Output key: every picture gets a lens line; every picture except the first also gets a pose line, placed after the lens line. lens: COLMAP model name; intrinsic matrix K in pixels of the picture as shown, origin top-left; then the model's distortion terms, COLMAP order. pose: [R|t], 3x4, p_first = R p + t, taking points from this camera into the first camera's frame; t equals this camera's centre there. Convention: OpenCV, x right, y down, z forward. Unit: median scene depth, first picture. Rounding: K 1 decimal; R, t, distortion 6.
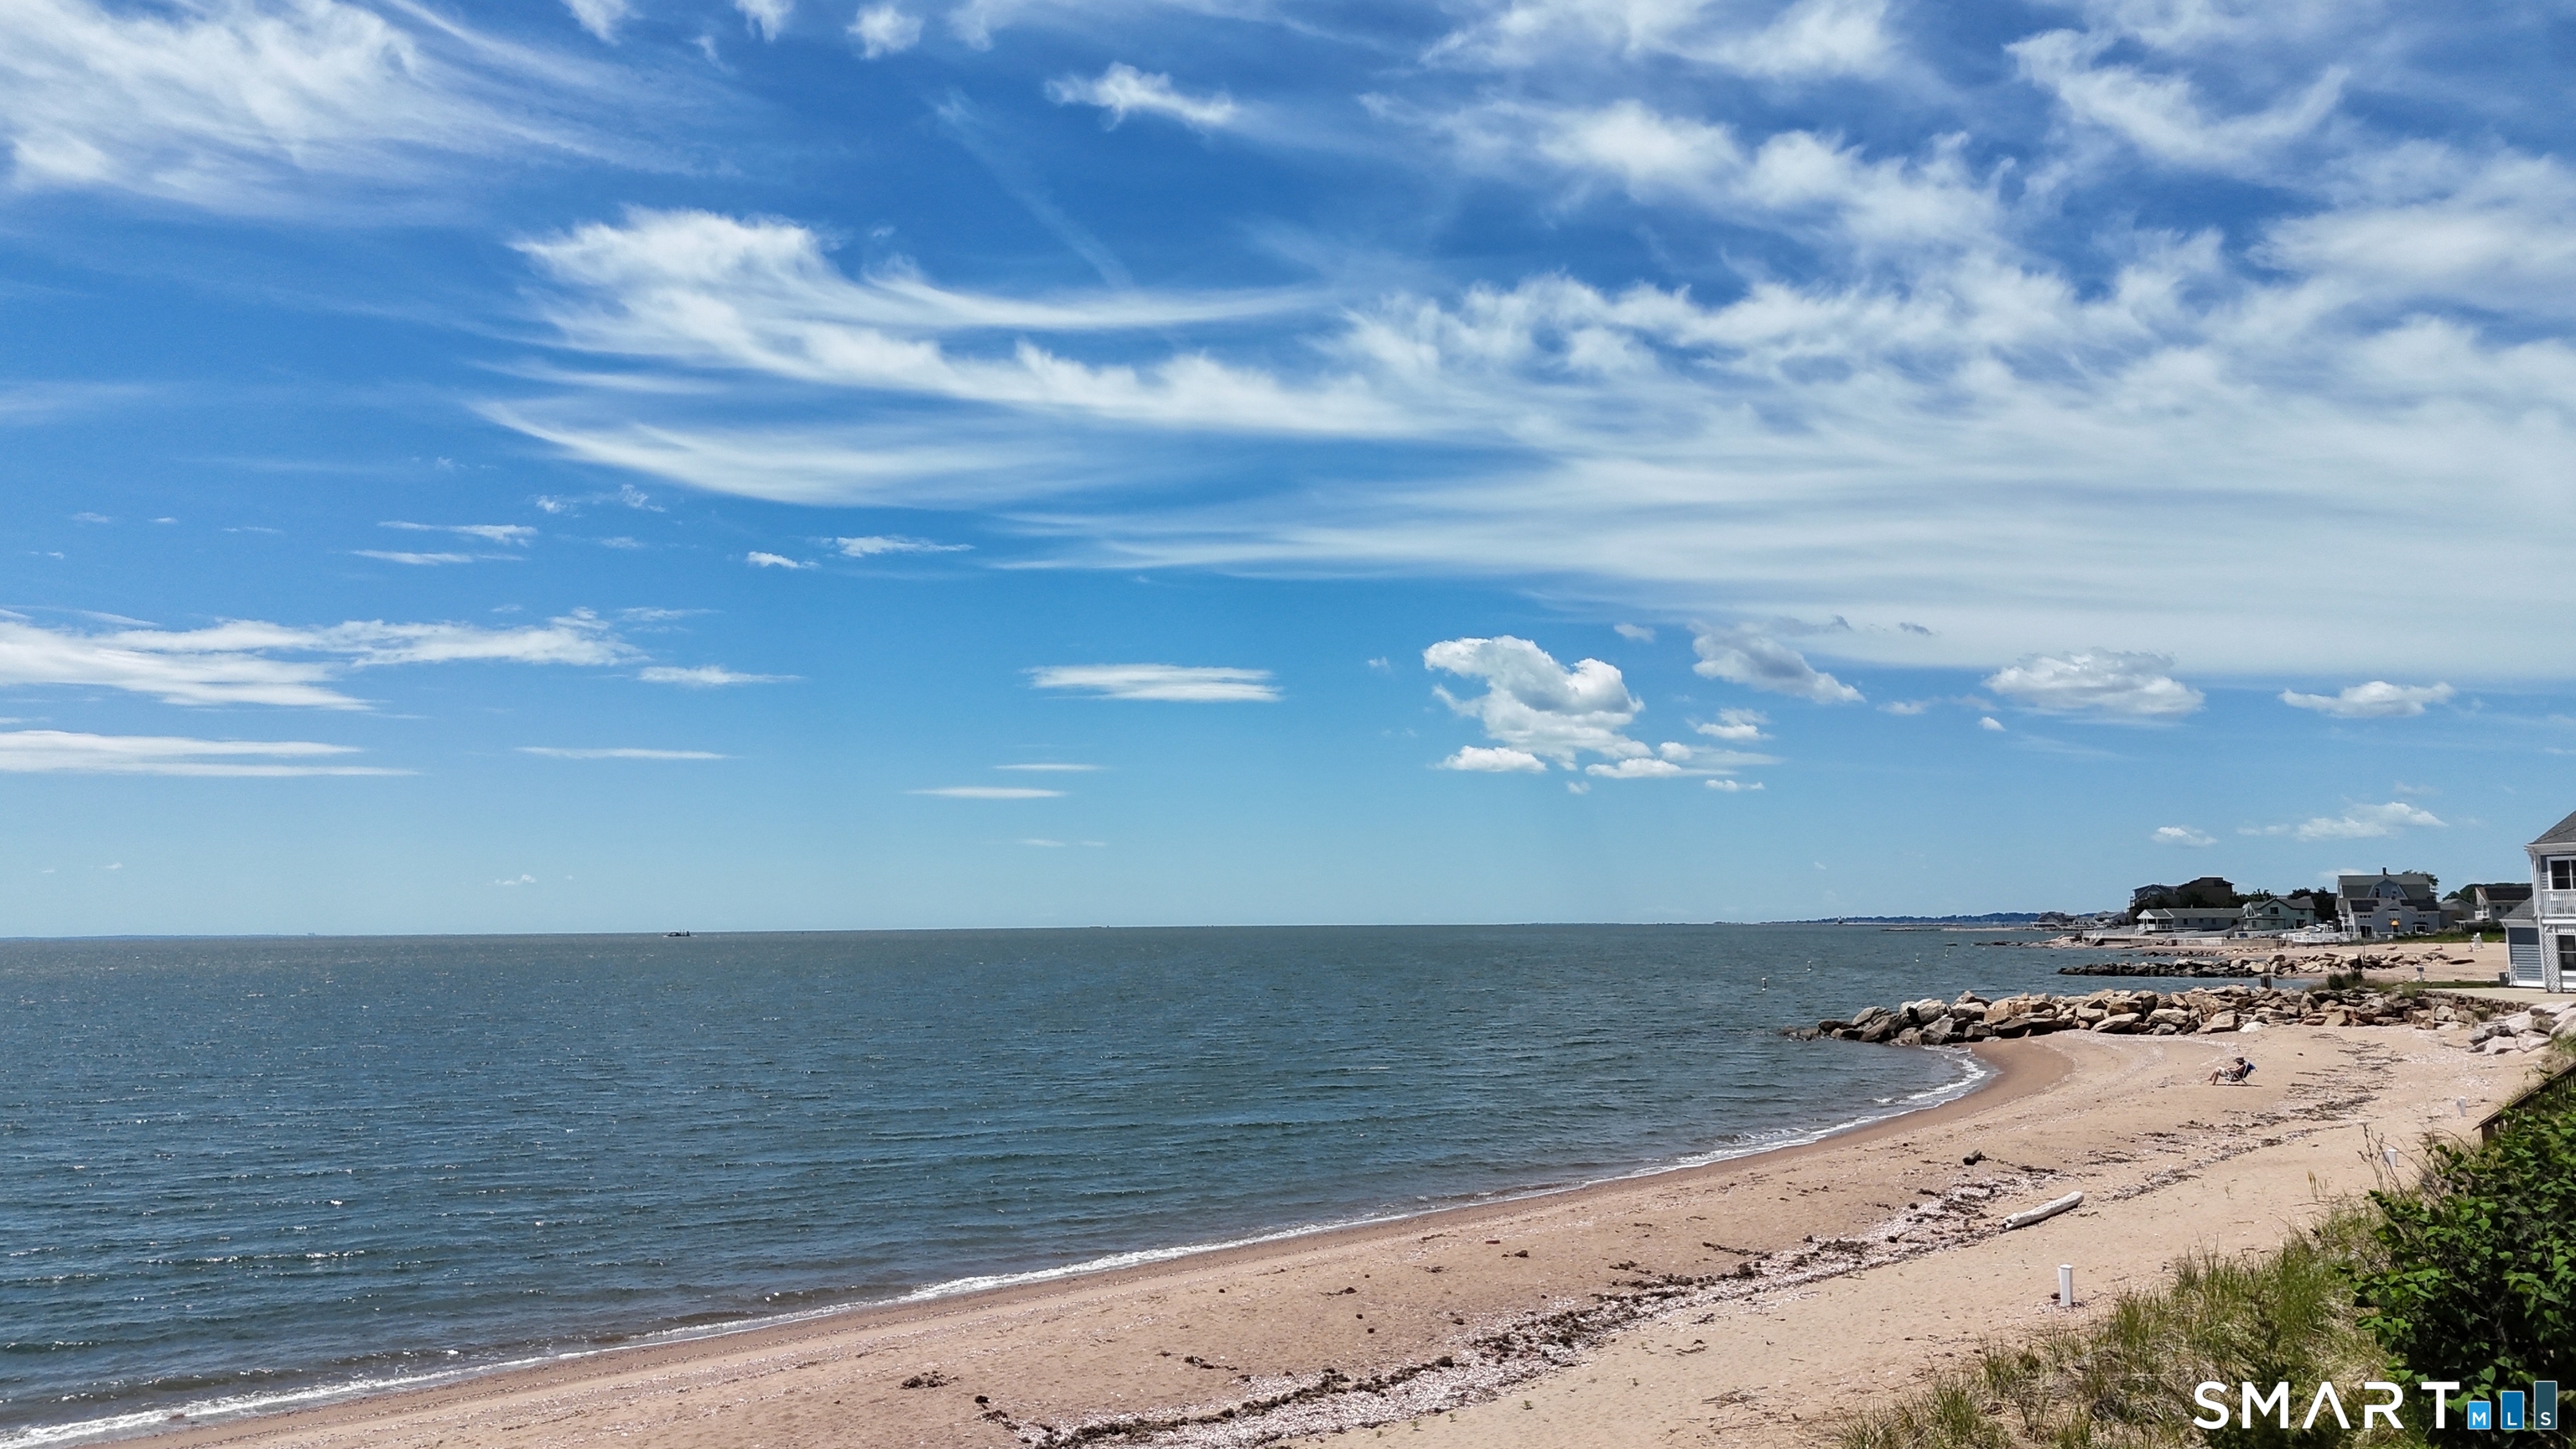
lens RADIAL K [[1897.4, 0, 1288.0], [0, 1897.4, 724.5], [0, 0, 1]] dist [0.089567, -0.085756]
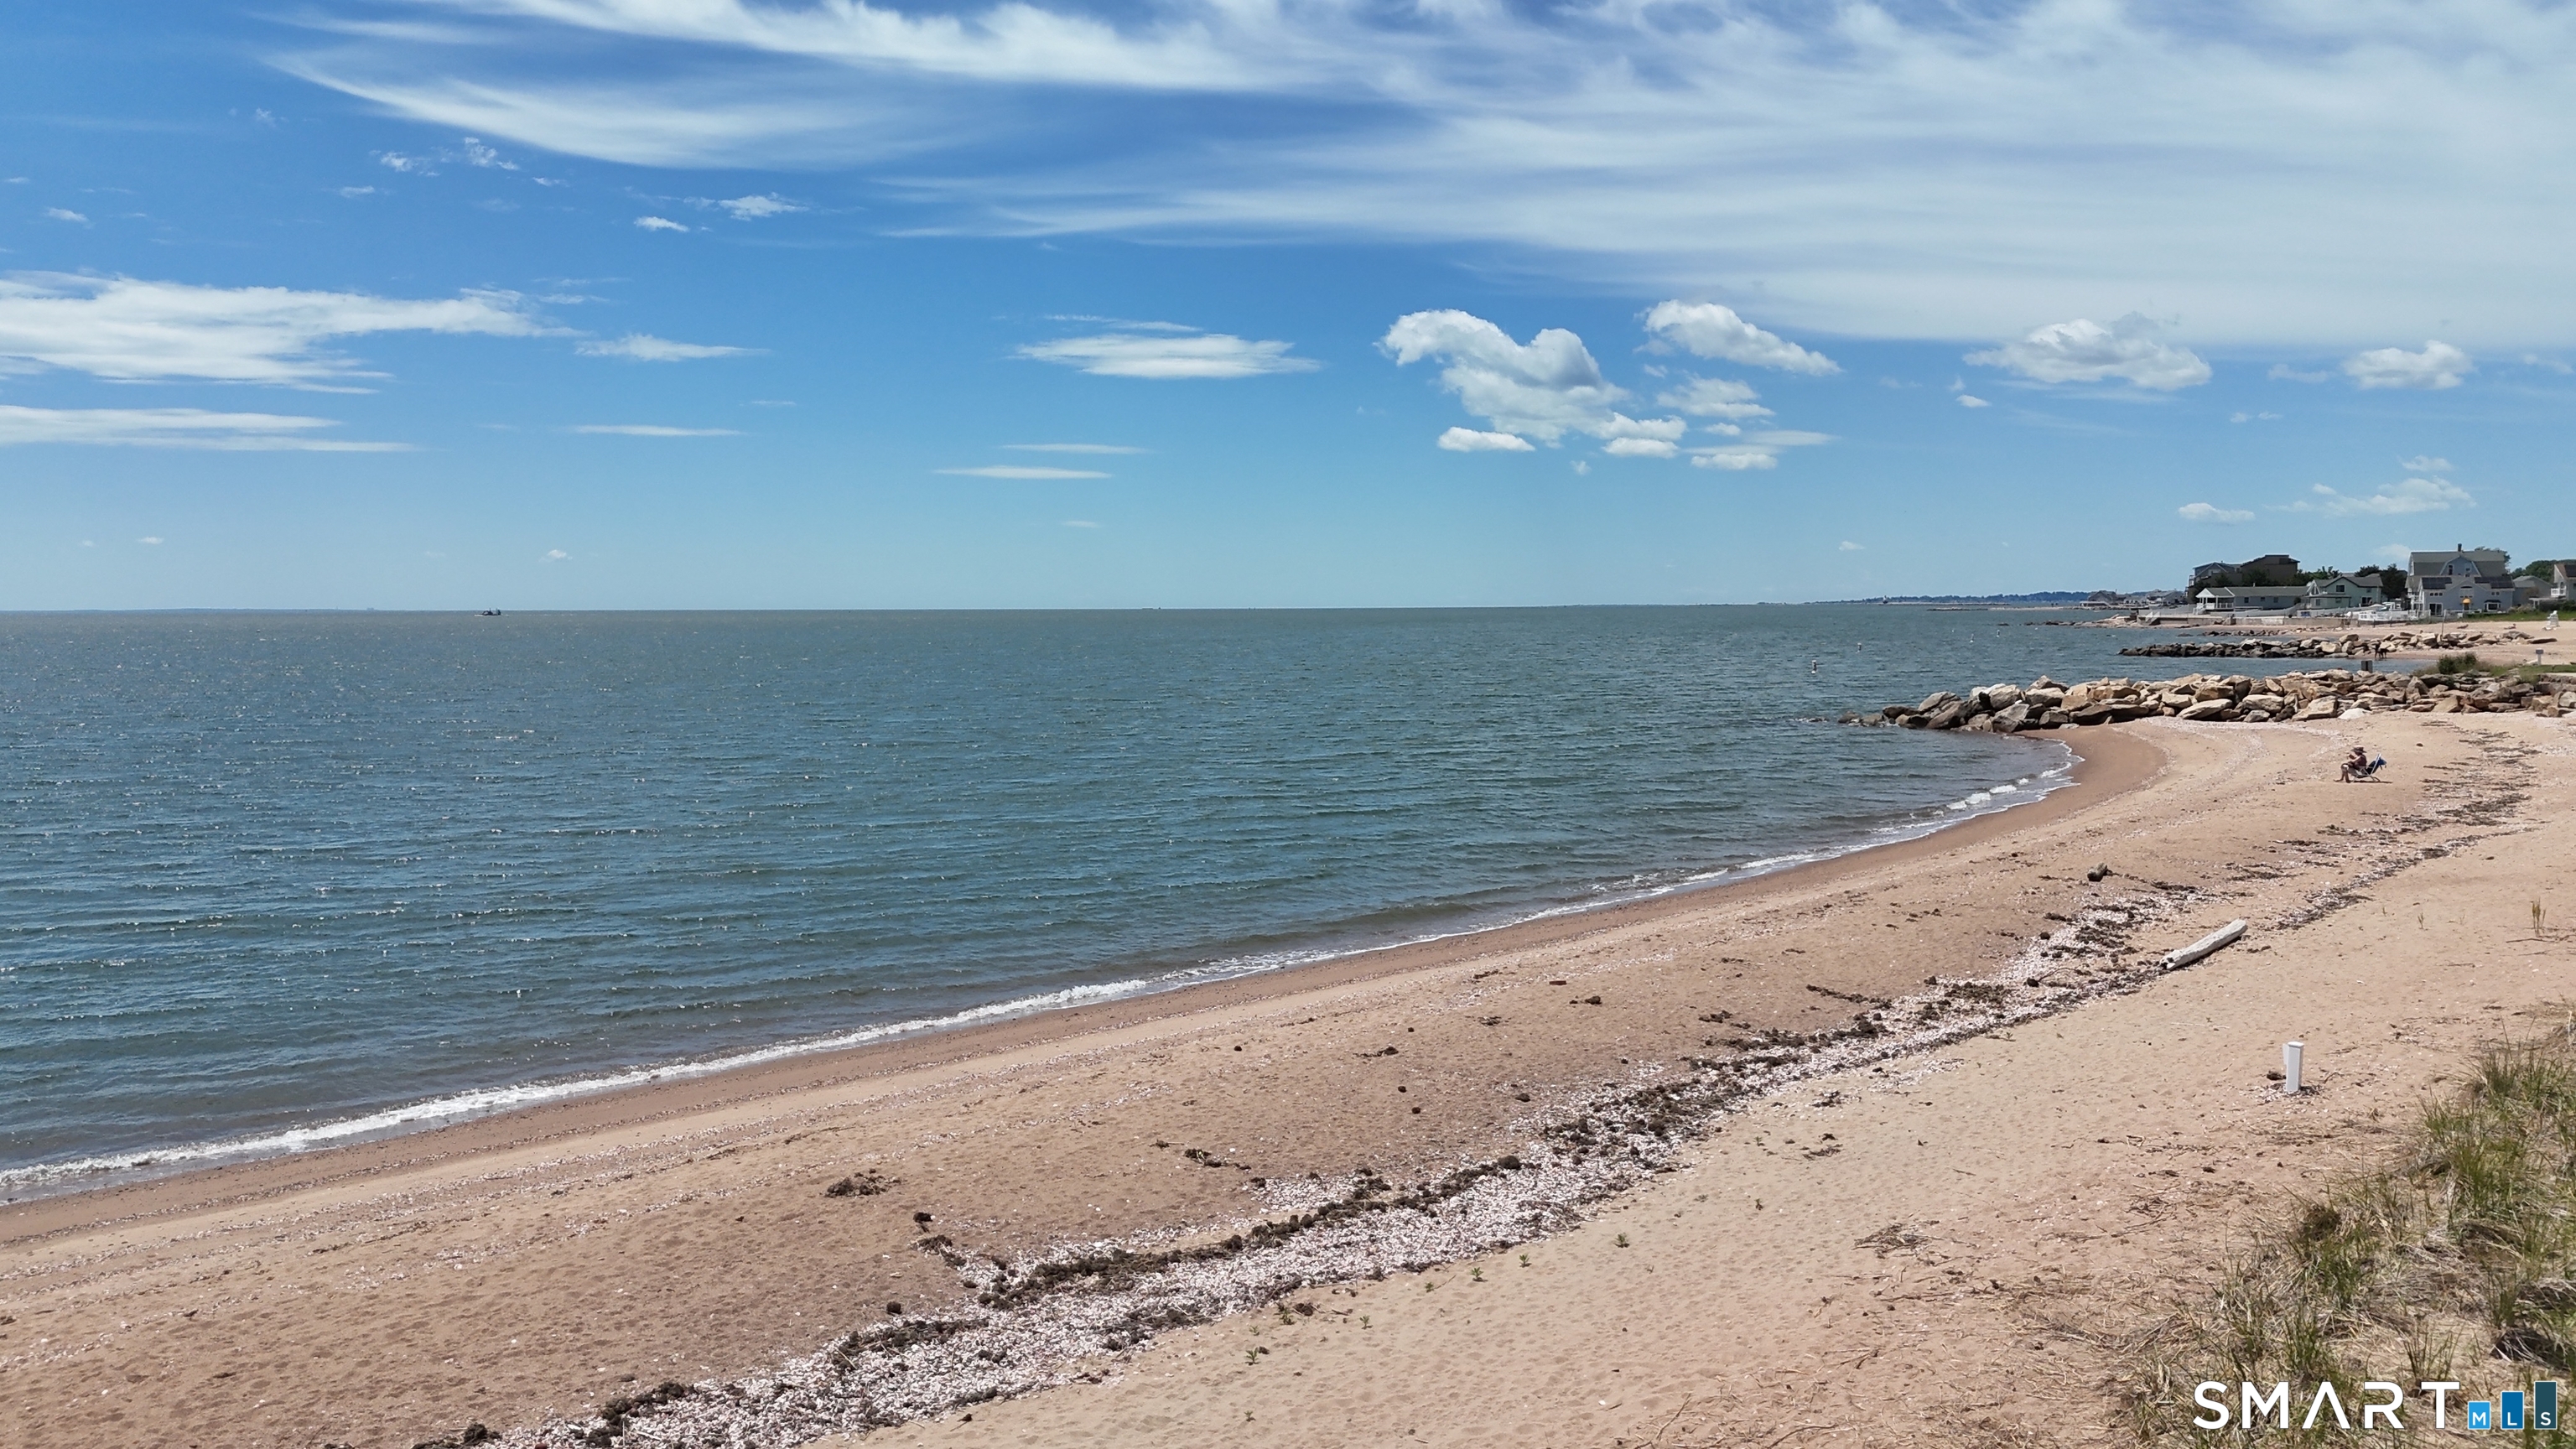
lens RADIAL K [[1893.5, 0, 1278.4], [0, 1893.5, 661.5], [0, 0, 1]] dist [0.085700, -0.078524]
pose [[0.999624, 0.002110, -0.027351, 0.004490], [0.001578, 0.990963, 0.134123, 0.012508], [0.027387, -0.134116, 0.990587, 0.155748]]
